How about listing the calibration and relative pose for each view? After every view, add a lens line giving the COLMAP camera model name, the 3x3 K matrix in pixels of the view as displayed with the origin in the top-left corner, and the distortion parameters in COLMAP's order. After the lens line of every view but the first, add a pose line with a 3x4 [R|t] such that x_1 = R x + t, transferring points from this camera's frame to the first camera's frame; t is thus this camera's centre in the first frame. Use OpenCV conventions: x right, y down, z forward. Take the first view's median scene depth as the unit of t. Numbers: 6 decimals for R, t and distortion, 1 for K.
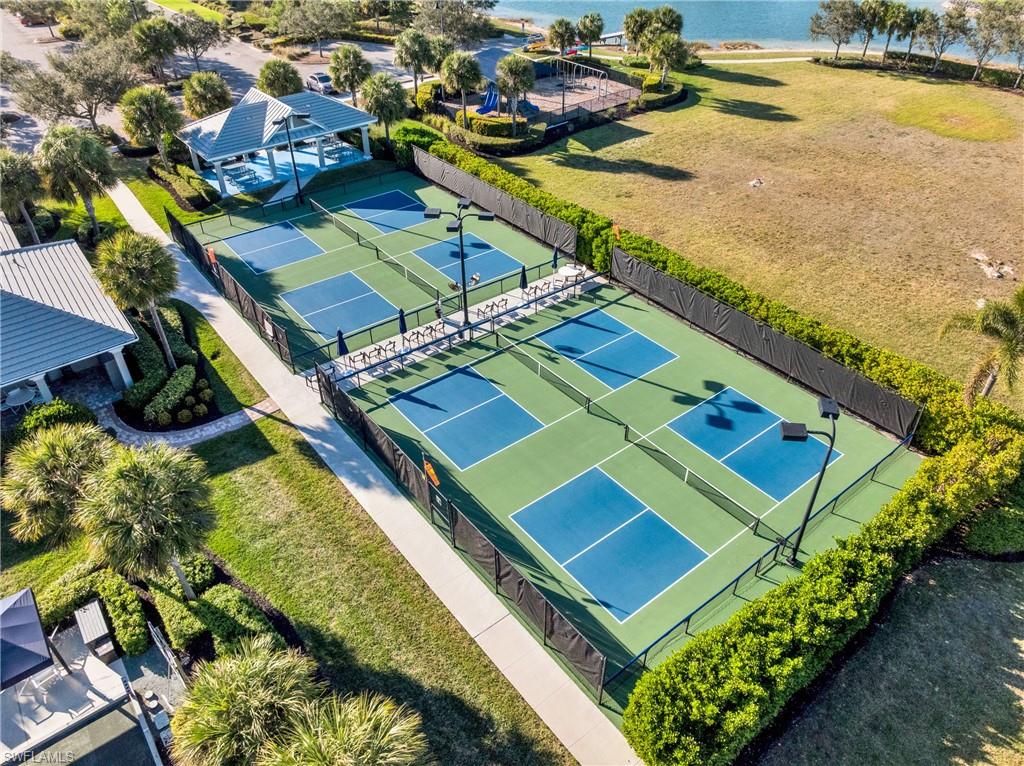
lens RADIAL K [[726.9, 0, 509.6], [0, 726.9, 382.6], [0, 0, 1]] dist [-0.028514, 0.004757]
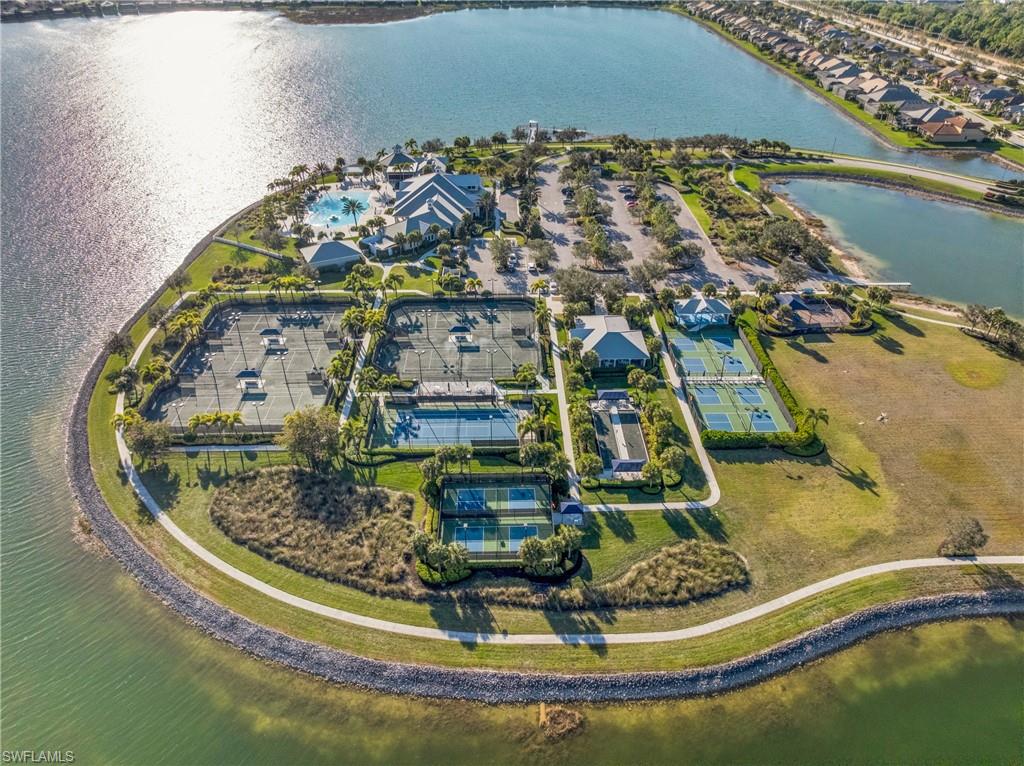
lens RADIAL K [[726.9, 0, 511.8], [0, 726.9, 381.9], [0, 0, 1]] dist [-0.028514, 0.004757]
pose [[0.798938, 0.332635, -0.501051, 0.785968], [-0.364355, 0.930533, 0.036785, 0.155219], [0.478481, 0.153171, 0.864636, -2.305072]]
